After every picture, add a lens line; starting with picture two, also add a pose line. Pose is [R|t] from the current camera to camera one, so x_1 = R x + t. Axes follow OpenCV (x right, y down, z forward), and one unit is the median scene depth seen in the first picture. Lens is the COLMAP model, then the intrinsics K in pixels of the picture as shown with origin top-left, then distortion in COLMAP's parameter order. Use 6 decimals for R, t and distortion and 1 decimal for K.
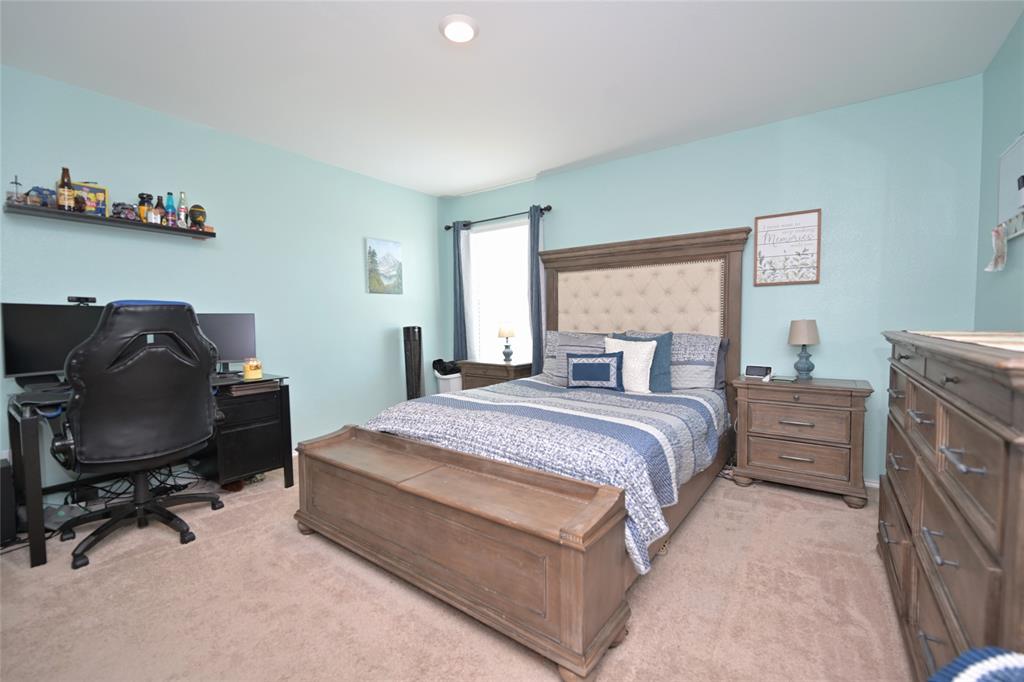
lens RADIAL K [[429.5, 0, 512.0], [0, 429.5, 341.0], [0, 0, 1]] dist [-0.000874, -0.000402]
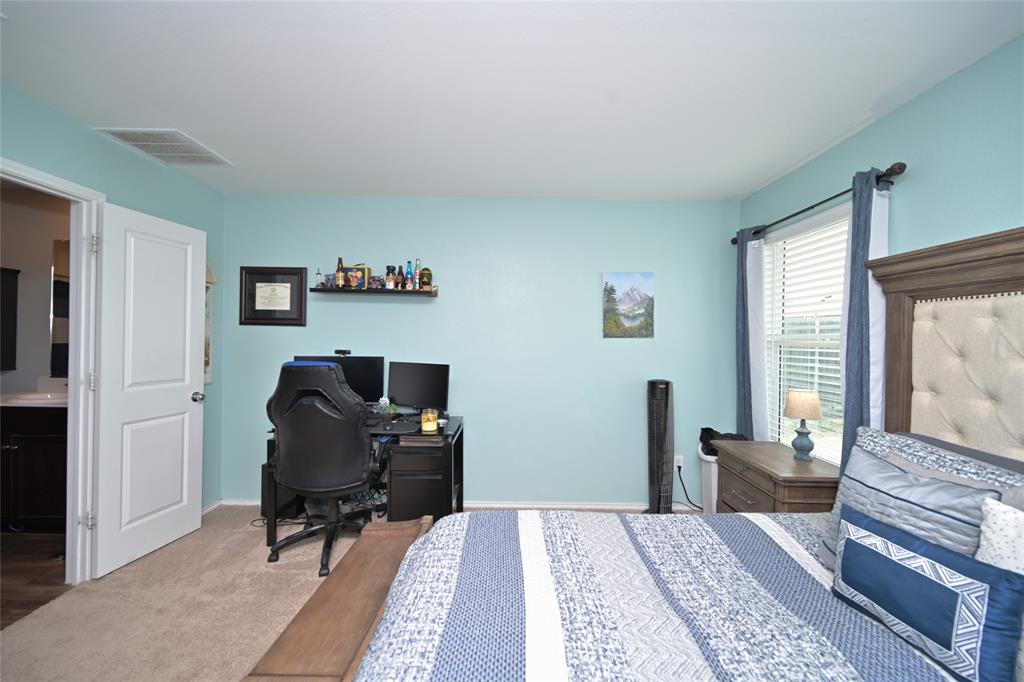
lens RADIAL K [[402.0, 0, 512.0], [0, 402.0, 341.0], [0, 0, 1]] dist [-0.000179, 0.000581]
pose [[0.590957, 0.022998, -0.806375, 0.198750], [-0.058002, 0.998218, -0.014038, -0.084625], [0.804615, 0.055068, 0.591237, 0.396187]]
